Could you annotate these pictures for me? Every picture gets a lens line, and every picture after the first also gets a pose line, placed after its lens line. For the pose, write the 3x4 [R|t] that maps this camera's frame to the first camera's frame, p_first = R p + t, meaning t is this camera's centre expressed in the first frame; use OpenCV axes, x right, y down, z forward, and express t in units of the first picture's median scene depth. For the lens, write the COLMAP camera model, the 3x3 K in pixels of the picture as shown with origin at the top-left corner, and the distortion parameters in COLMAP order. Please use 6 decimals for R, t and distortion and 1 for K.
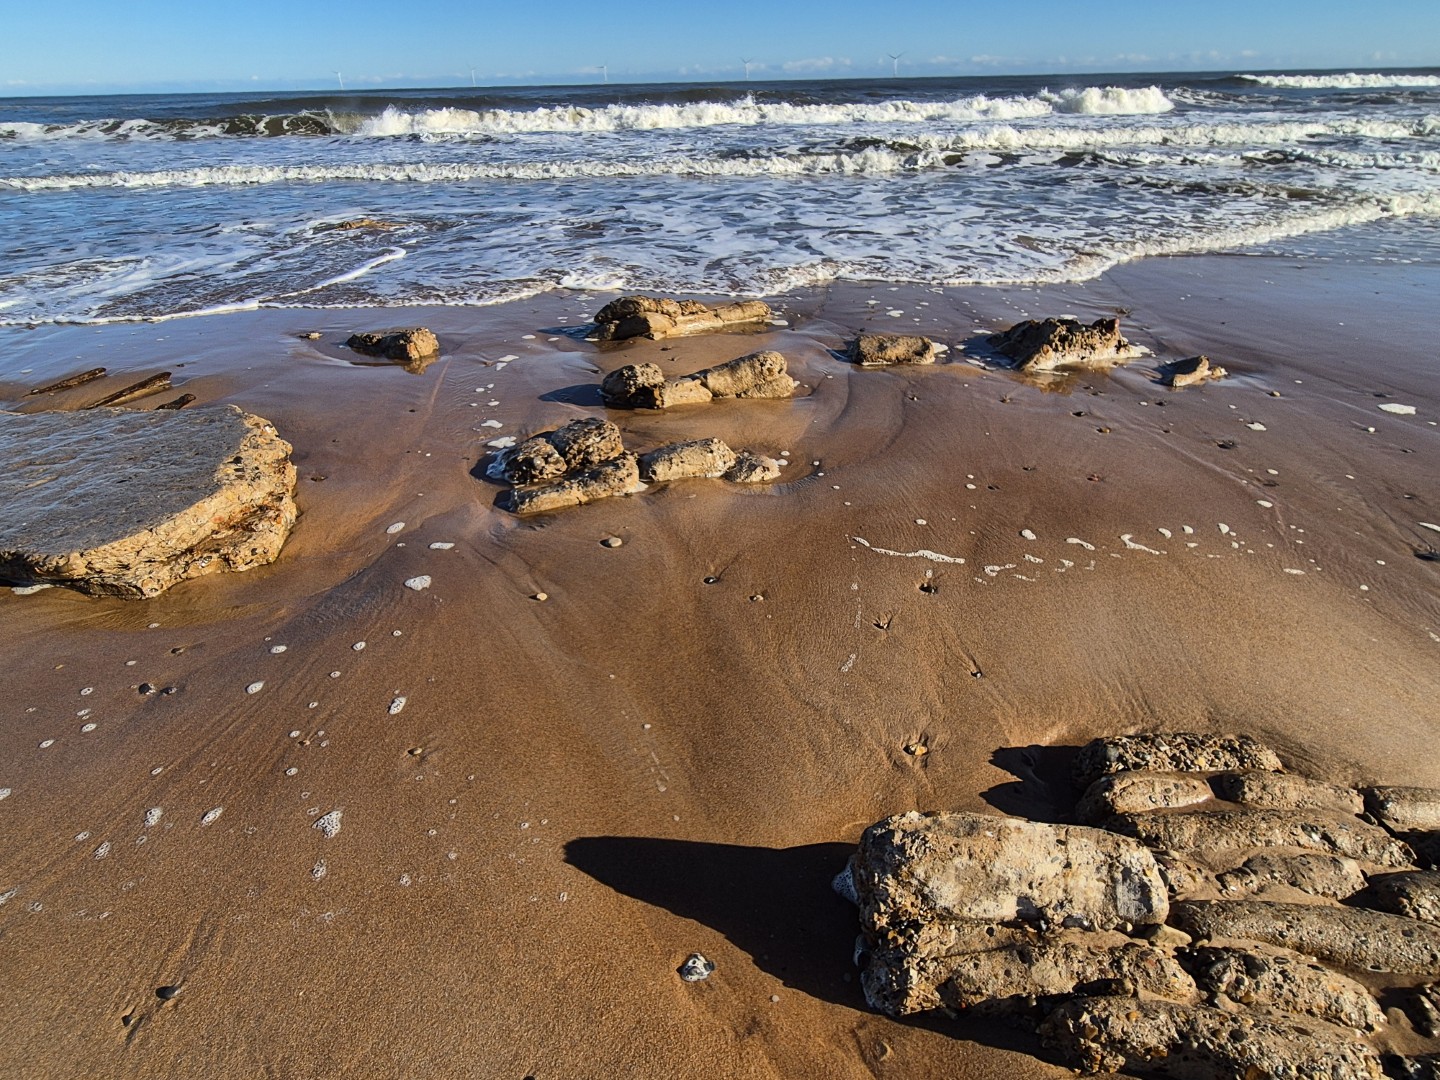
lens RADIAL K [[843.4, 0, 720.0], [0, 843.4, 540.0], [0, 0, 1]] dist [-0.005160, -0.000928]
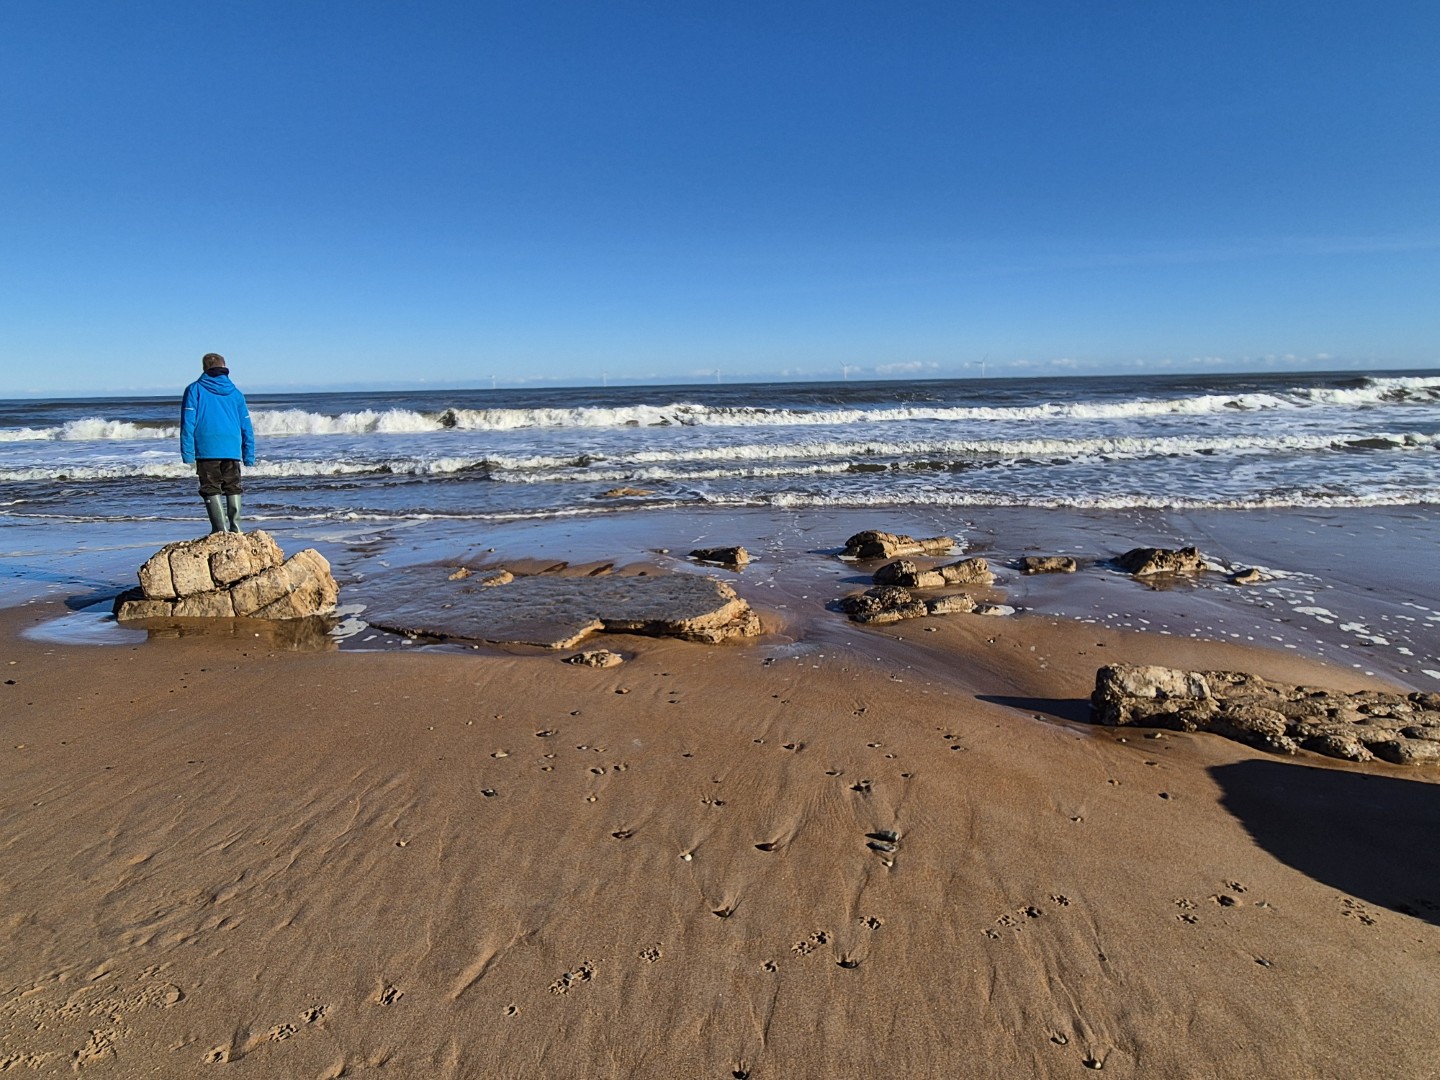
lens RADIAL K [[843.4, 0, 720.0], [0, 843.4, 540.0], [0, 0, 1]] dist [-0.005160, -0.000928]
pose [[0.993185, 0.019507, -0.114901, -0.337538], [-0.053898, 0.951008, -0.304433, 0.368512], [0.103333, 0.308551, 0.945578, -0.852994]]
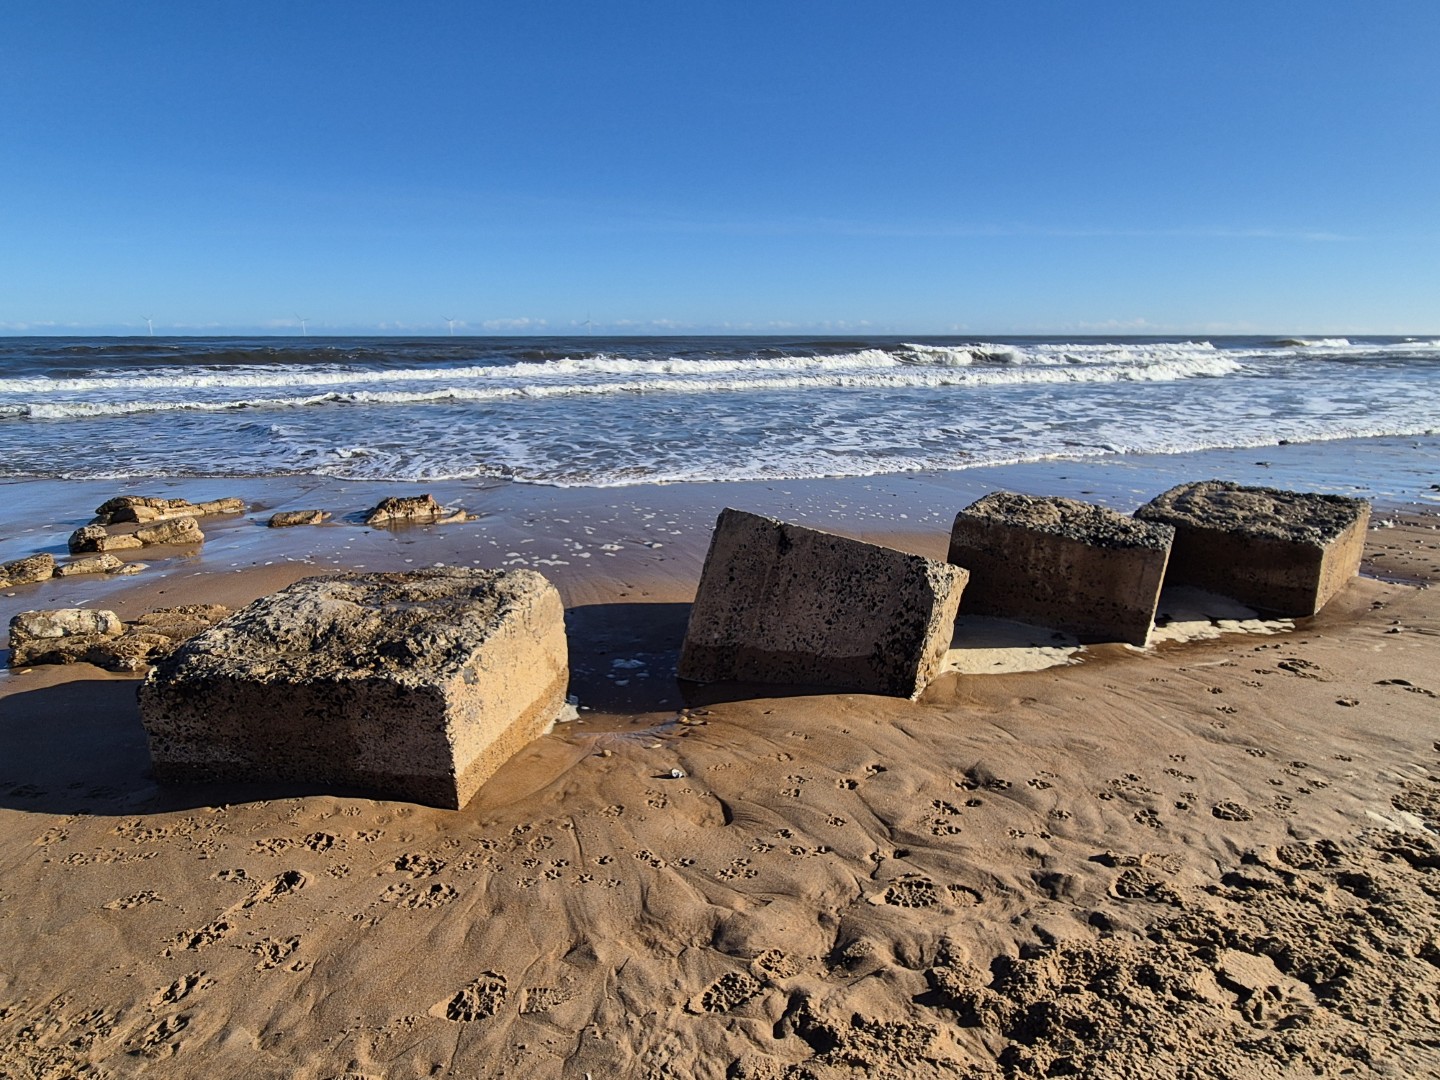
lens RADIAL K [[838.2, 0, 720.0], [0, 838.2, 540.0], [0, 0, 1]] dist [0.008071, 0.001662]
pose [[0.946276, -0.059278, 0.317881, 0.708082], [0.139841, 0.961392, -0.237004, 0.495925], [-0.291559, 0.268724, 0.918031, -1.149050]]
